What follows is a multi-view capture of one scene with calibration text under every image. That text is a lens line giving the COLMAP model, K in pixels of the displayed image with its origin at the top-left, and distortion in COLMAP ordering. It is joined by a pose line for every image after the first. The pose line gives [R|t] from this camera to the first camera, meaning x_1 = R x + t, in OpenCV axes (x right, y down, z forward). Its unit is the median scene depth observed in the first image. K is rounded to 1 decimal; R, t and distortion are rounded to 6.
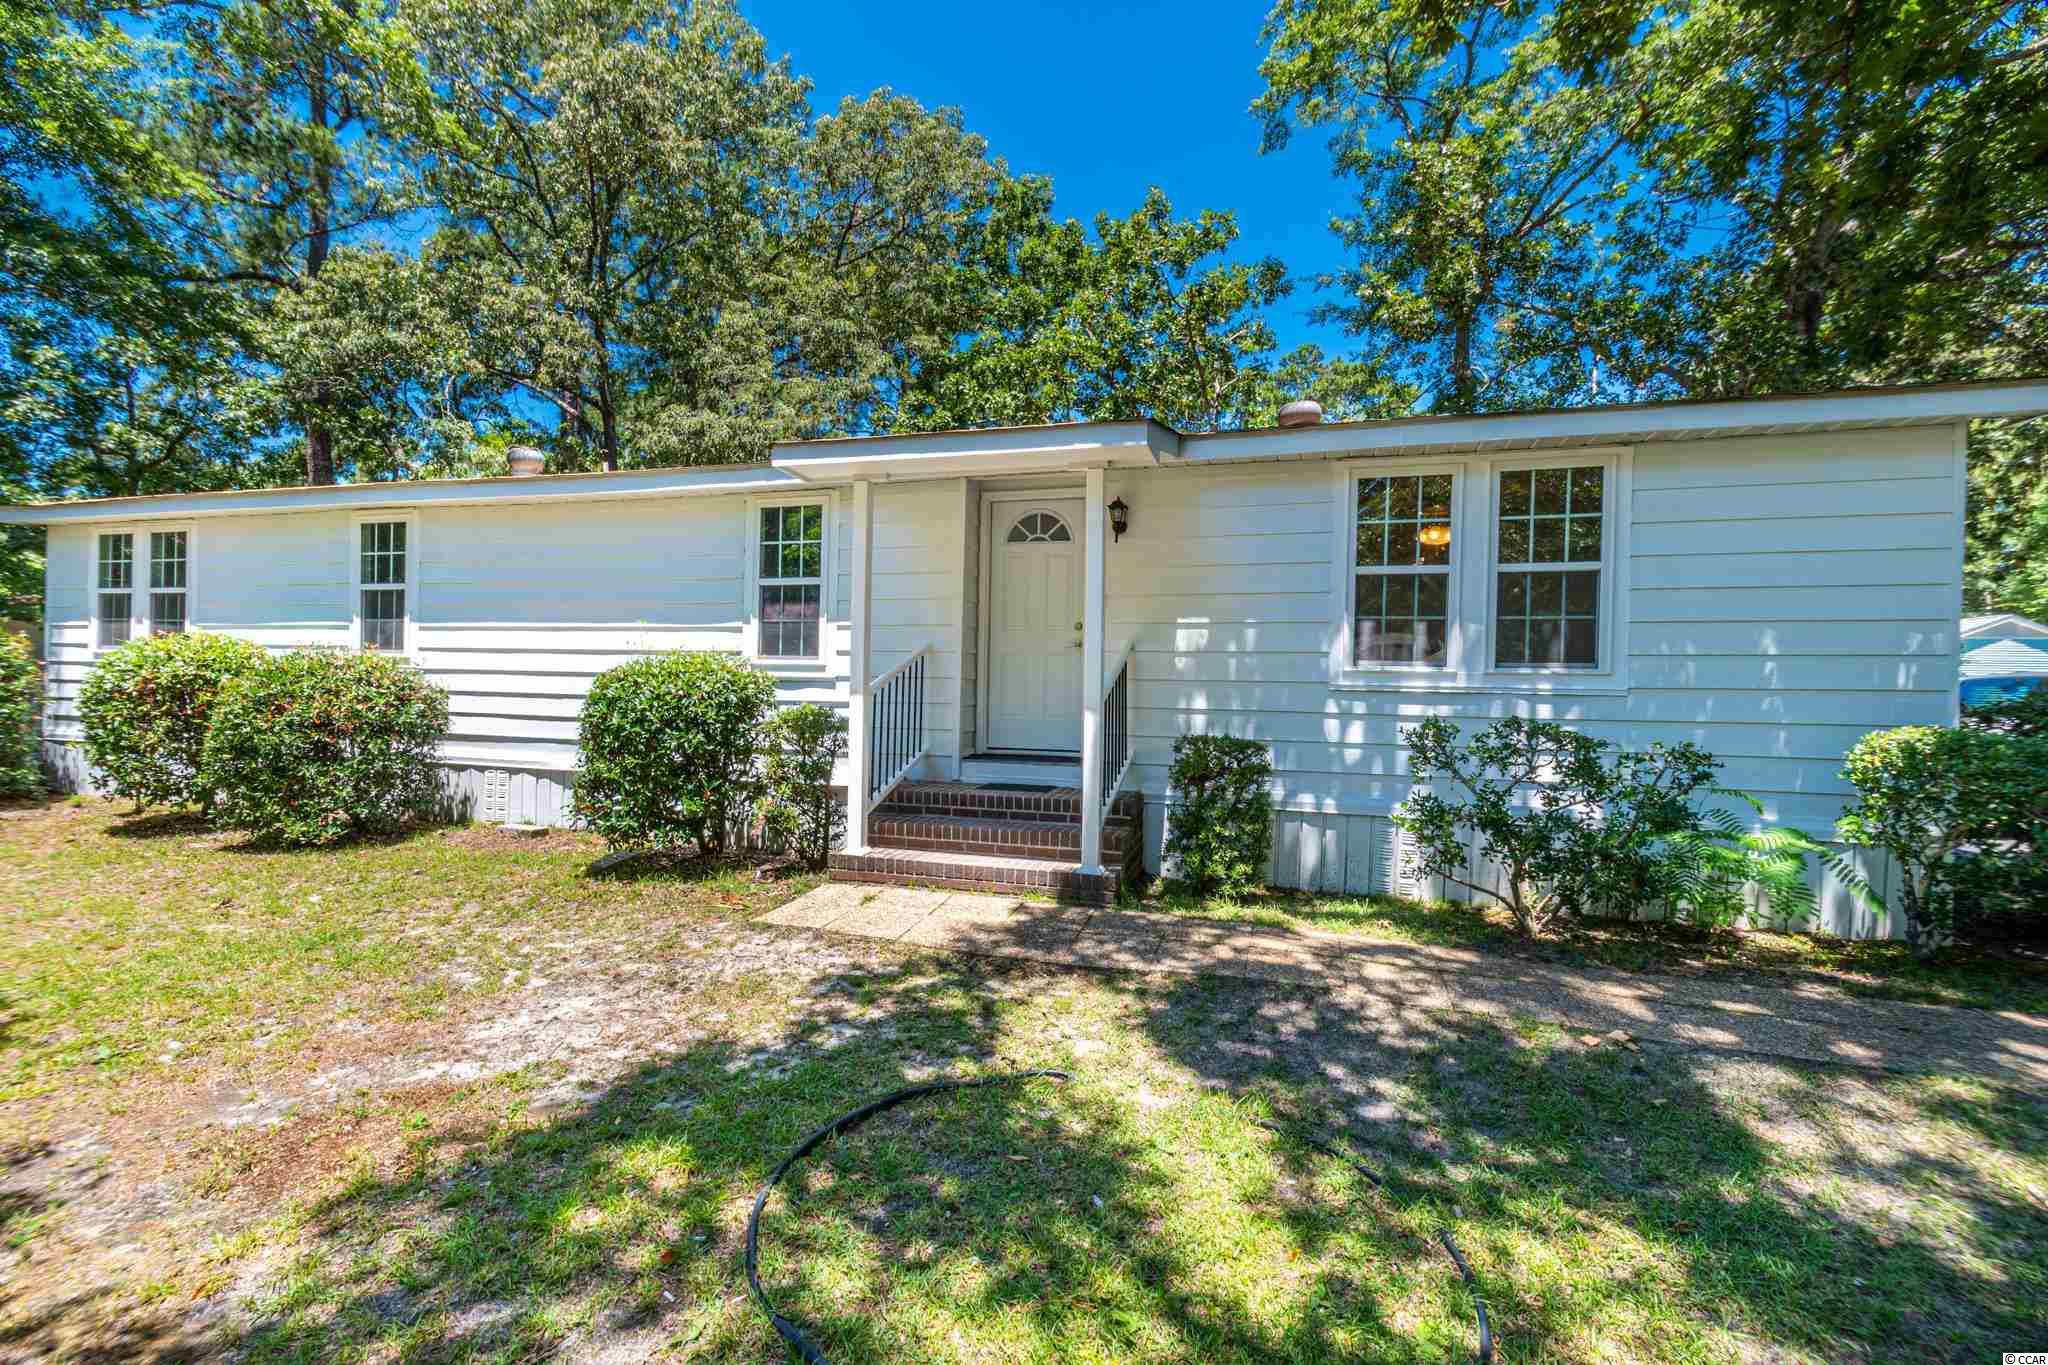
lens RADIAL K [[895.1, 0, 1001.8], [0, 895.1, 698.1], [0, 0, 1]] dist [0.011134, -0.005333]
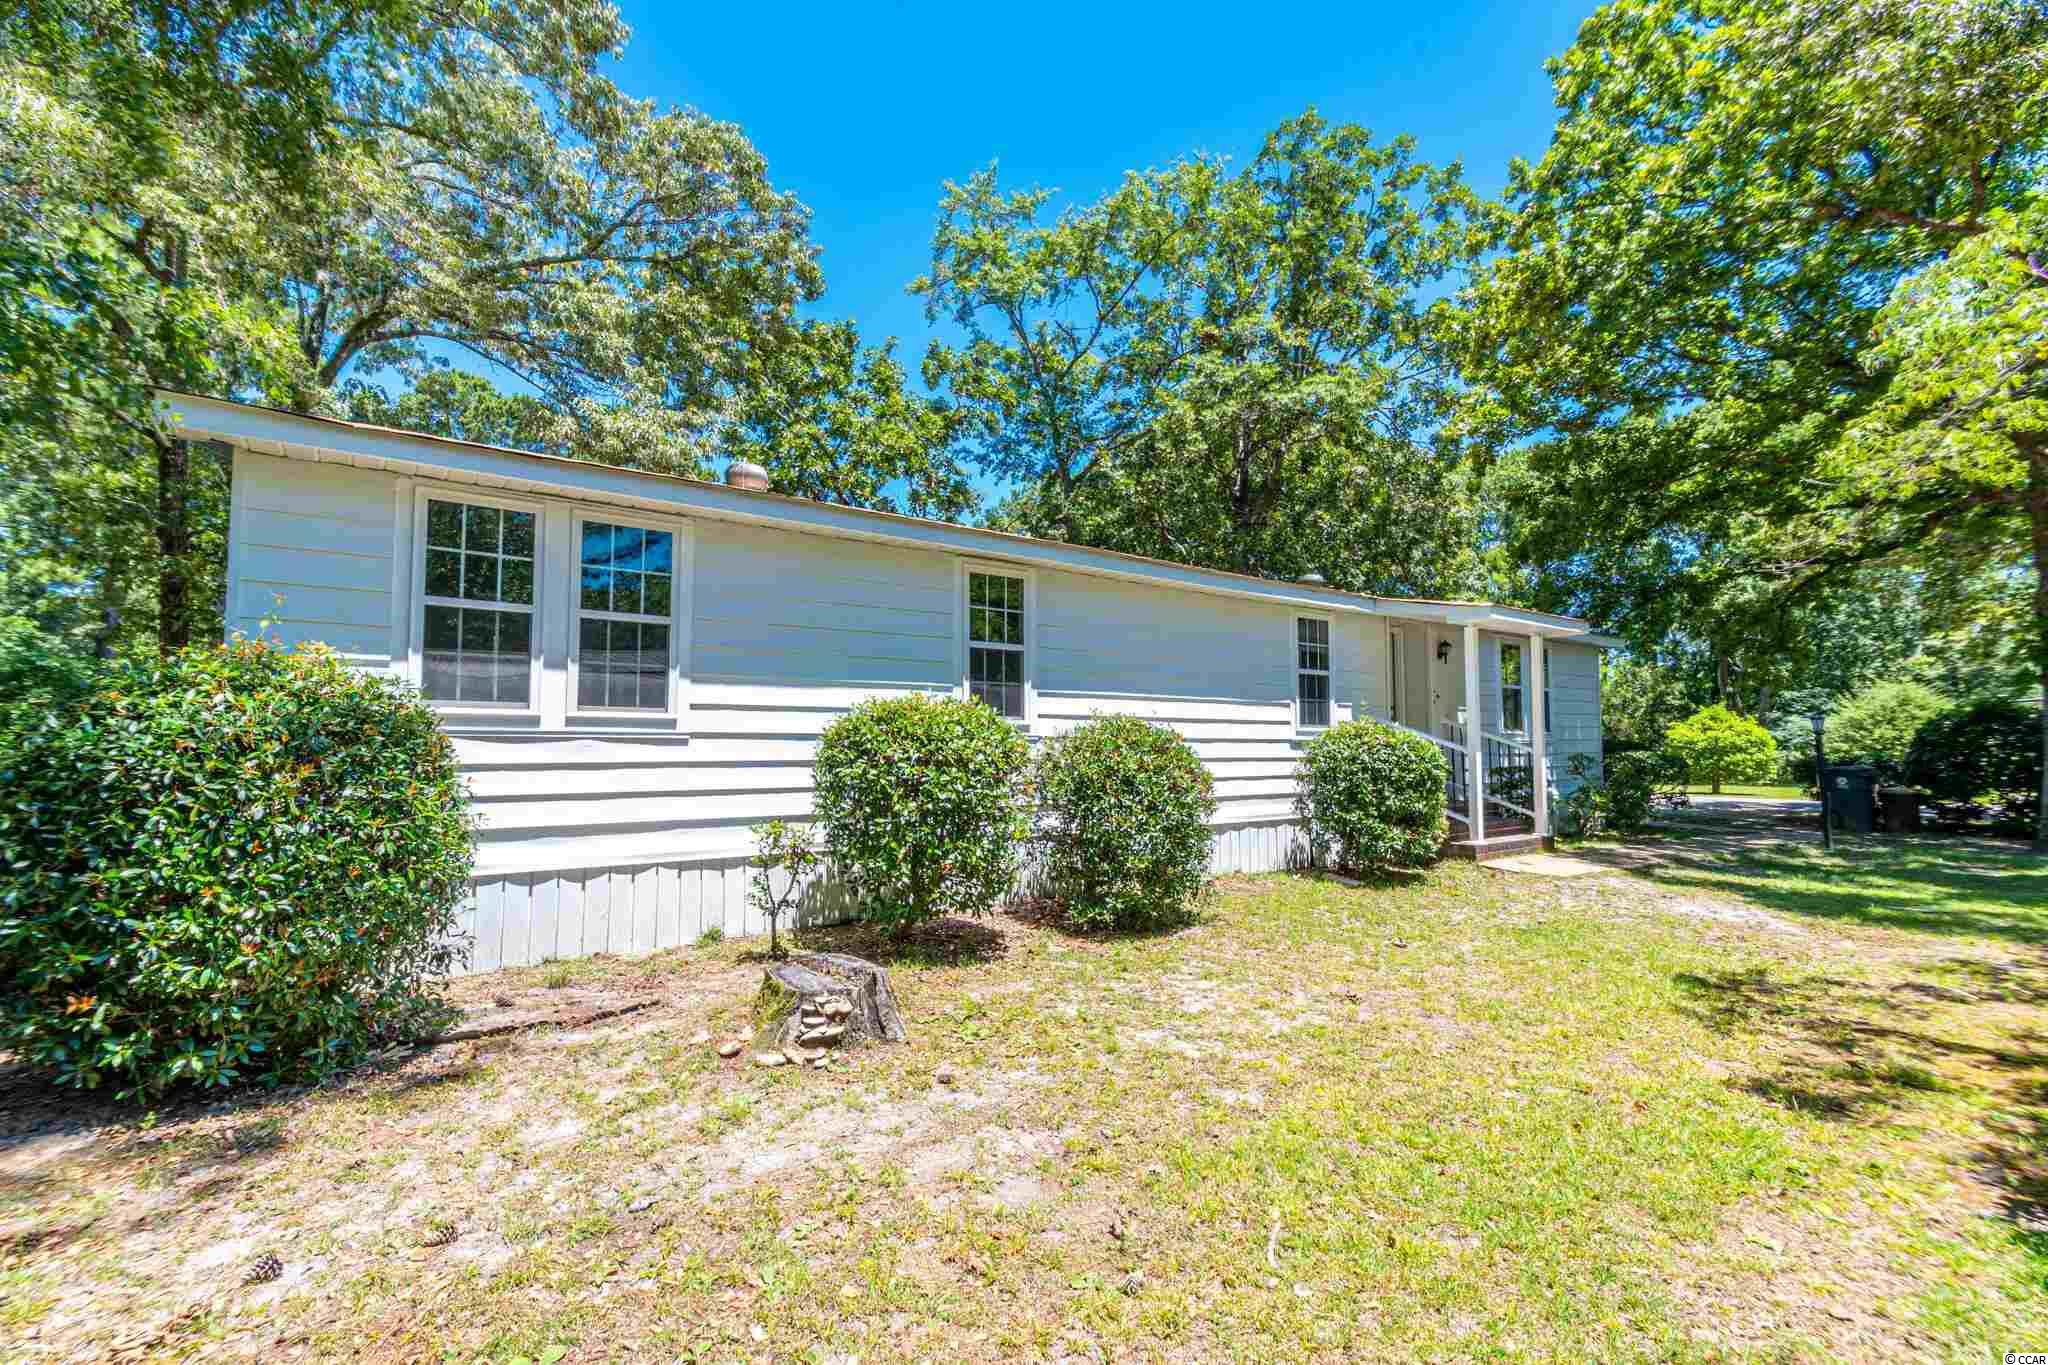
lens RADIAL K [[895.1, 0, 1001.8], [0, 895.1, 698.1], [0, 0, 1]] dist [0.011134, -0.005333]
pose [[0.609148, 0.019010, 0.792829, -1.394434], [0.018716, 0.999090, -0.038335, -0.037723], [-0.792836, 0.038190, 0.608237, 0.453561]]
